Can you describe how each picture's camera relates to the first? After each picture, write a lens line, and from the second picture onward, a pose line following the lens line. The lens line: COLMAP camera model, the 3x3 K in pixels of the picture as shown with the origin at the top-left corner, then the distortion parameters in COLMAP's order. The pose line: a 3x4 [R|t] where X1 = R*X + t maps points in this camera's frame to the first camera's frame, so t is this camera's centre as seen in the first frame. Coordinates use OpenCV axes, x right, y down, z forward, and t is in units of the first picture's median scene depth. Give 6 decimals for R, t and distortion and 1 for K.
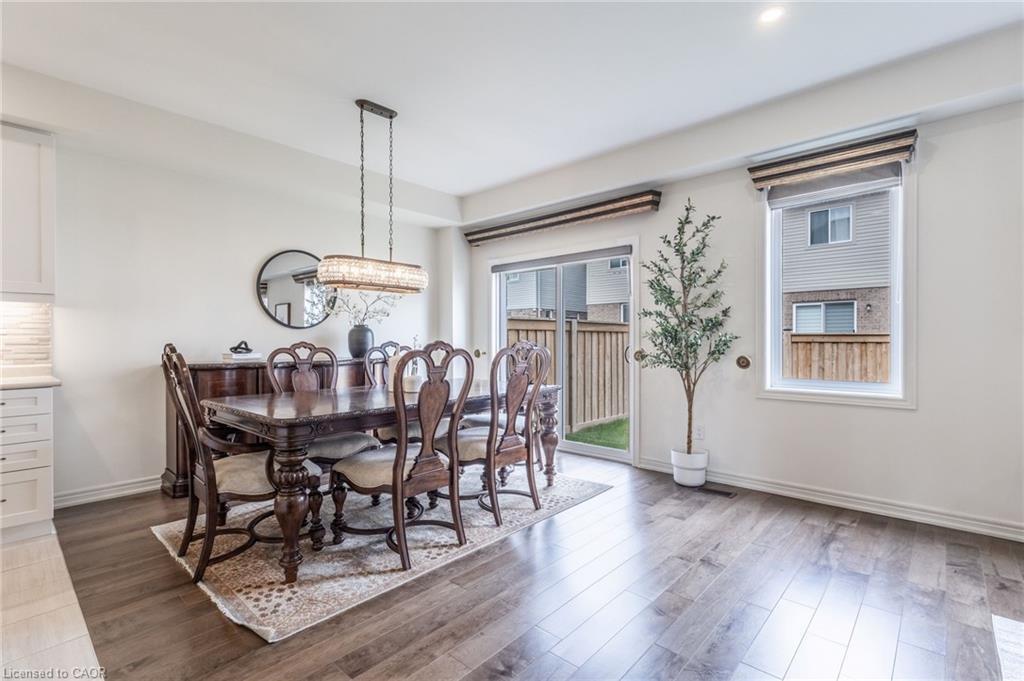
lens RADIAL K [[474.8, 0, 509.0], [0, 474.8, 344.7], [0, 0, 1]] dist [0.002214, 0.000568]
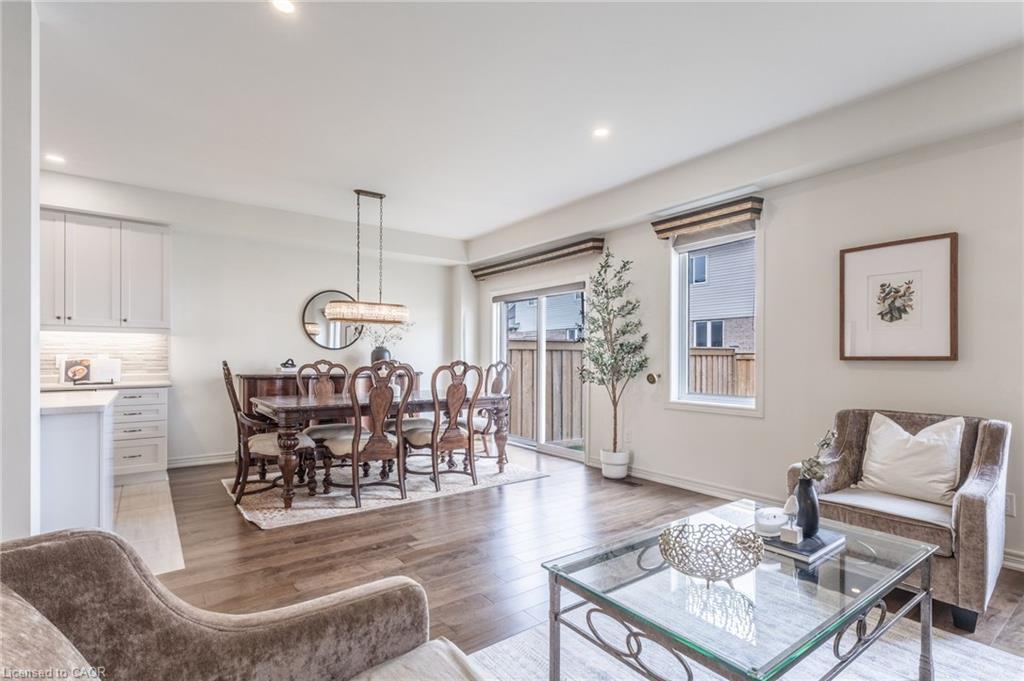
lens RADIAL K [[485.9, 0, 510.7], [0, 485.9, 362.6], [0, 0, 1]] dist [0.001174, 0.000468]
pose [[0.983916, 0.007755, -0.178461, 0.368124], [-0.007648, 0.999970, 0.001285, -0.004255], [0.178465, 0.000100, 0.983946, -0.315024]]
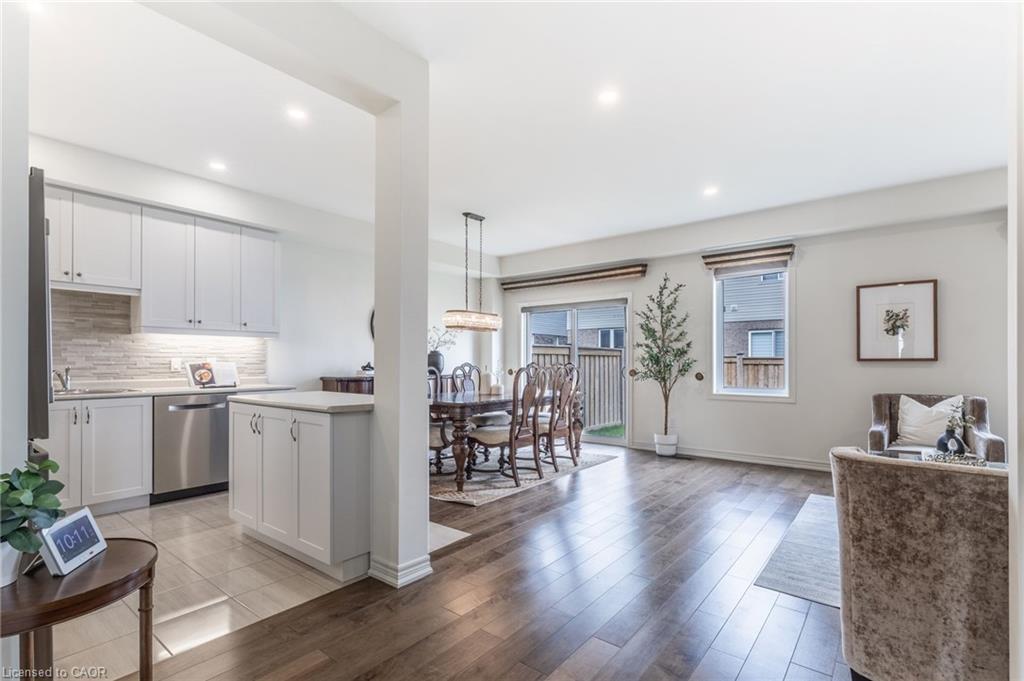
lens RADIAL K [[468.8, 0, 512.7], [0, 468.8, 363.1], [0, 0, 1]] dist [0.000123, -0.000036]
pose [[0.998082, 0.002894, 0.061844, -0.233043], [-0.002441, 0.999970, -0.007413, 0.005113], [-0.061863, 0.007248, 0.998058, -0.540623]]
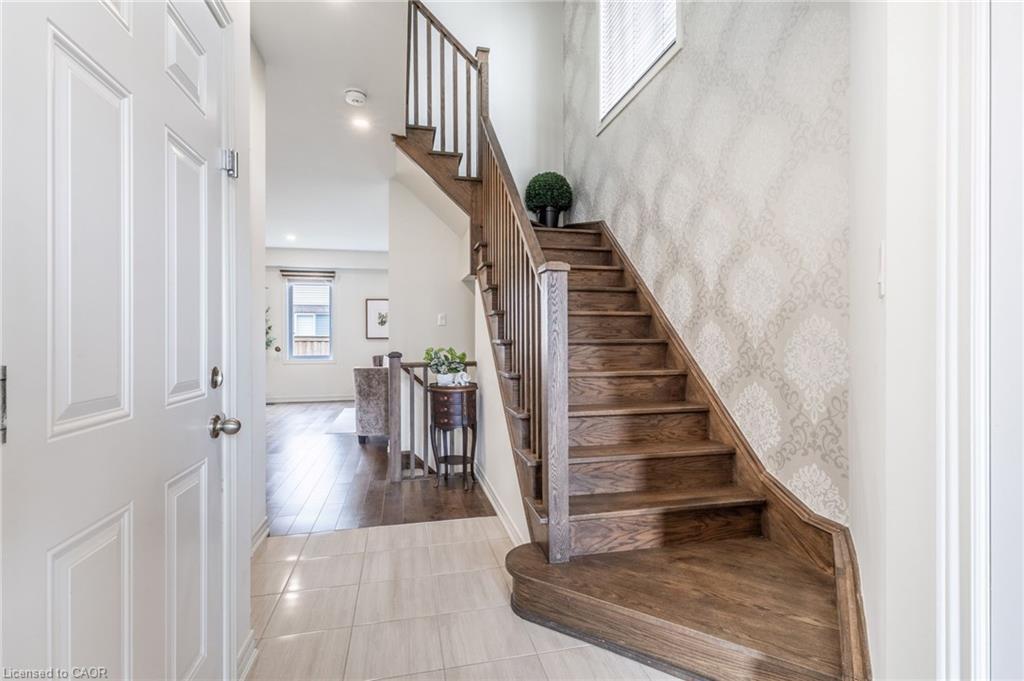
lens RADIAL K [[484.3, 0, 512.0], [0, 484.3, 340.5], [0, 0, 1]] dist [0.000354, 0.000172]
pose [[0.566249, 0.000873, 0.824234, -0.866387], [0.007827, 0.999949, -0.006436, 0.018162], [-0.824197, 0.010096, 0.566213, -1.380224]]
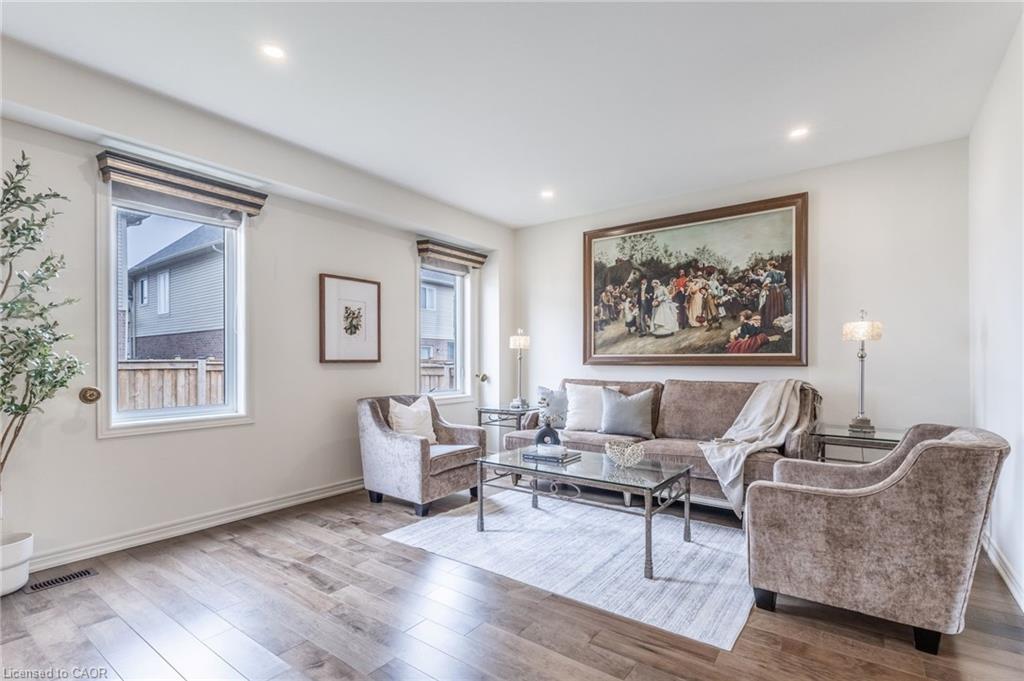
lens RADIAL K [[485.9, 0, 510.7], [0, 485.9, 362.6], [0, 0, 1]] dist [0.001174, 0.000468]
pose [[-0.112773, -0.003092, 0.993616, -0.378519], [0.008390, 0.999957, 0.004063, -0.014231], [-0.993585, 0.008795, -0.112742, 0.417054]]
